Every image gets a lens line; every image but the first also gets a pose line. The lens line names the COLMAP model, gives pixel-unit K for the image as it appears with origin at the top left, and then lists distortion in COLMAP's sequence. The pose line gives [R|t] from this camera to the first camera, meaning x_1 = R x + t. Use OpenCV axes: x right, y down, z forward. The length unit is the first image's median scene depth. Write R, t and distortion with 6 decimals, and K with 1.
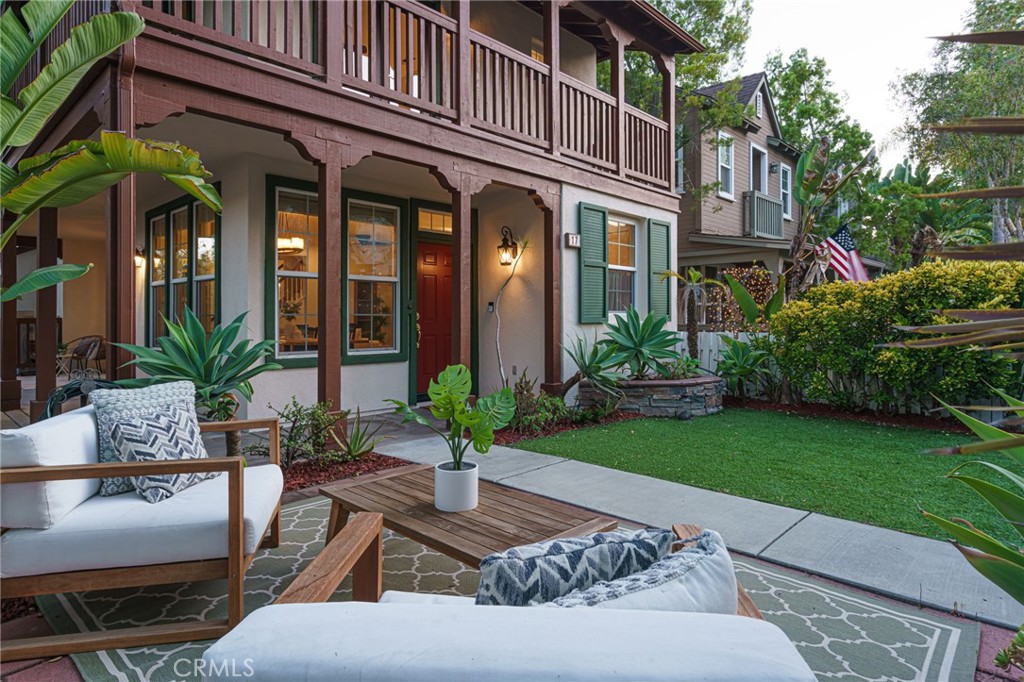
lens RADIAL K [[572.2, 0, 509.2], [0, 572.2, 323.5], [0, 0, 1]] dist [0.000115, 0.000021]
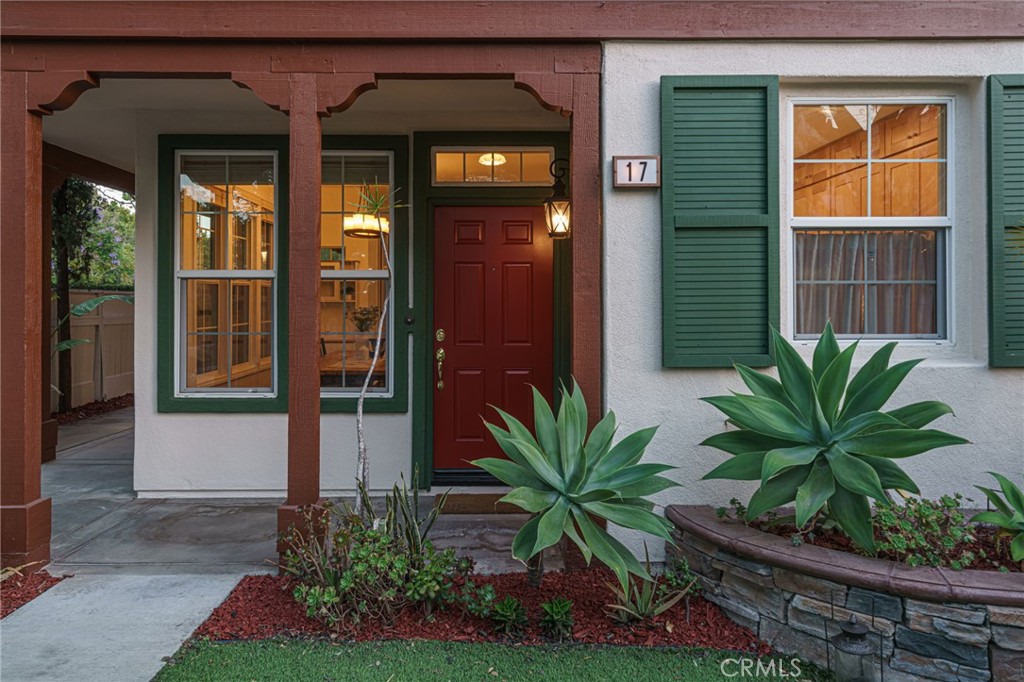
lens RADIAL K [[736.8, 0, 508.2], [0, 736.8, 300.2], [0, 0, 1]] dist [0.011385, -0.002549]
pose [[0.701941, 0.001836, -0.712232, 0.439435], [-0.009320, 0.999935, -0.006607, -0.046108], [0.712174, 0.011276, 0.701913, 0.558186]]
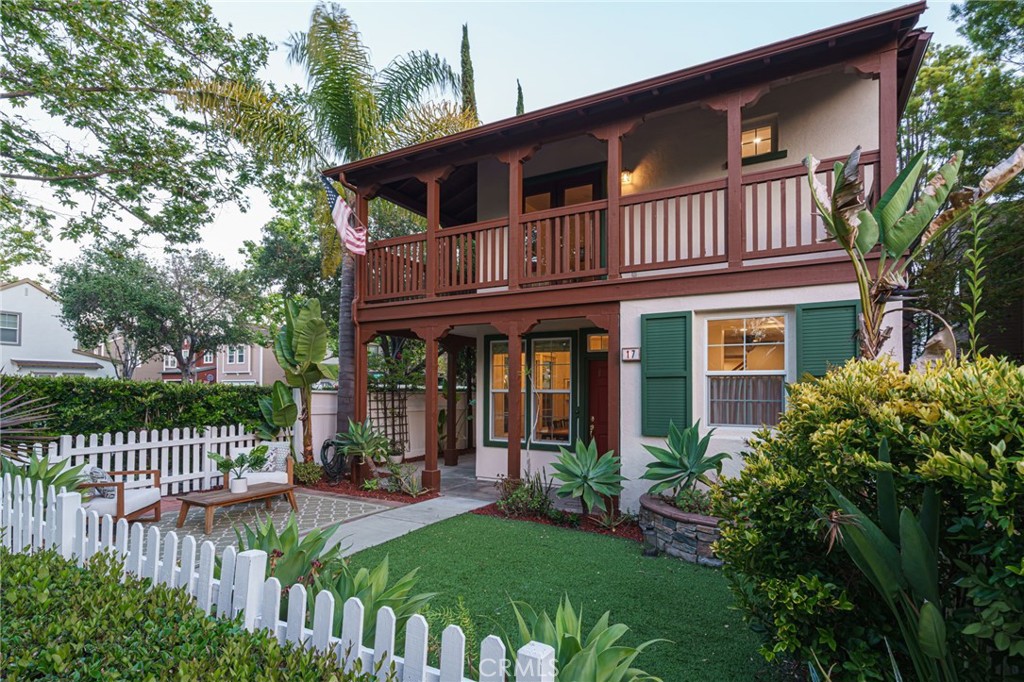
lens RADIAL K [[542.2, 0, 514.7], [0, 542.2, 383.4], [0, 0, 1]] dist [-0.000640, -0.000056]
pose [[0.252337, -0.006473, -0.967618, 1.015974], [-0.015827, 0.999816, -0.010816, -0.079813], [0.967510, 0.018044, 0.252189, 0.559198]]
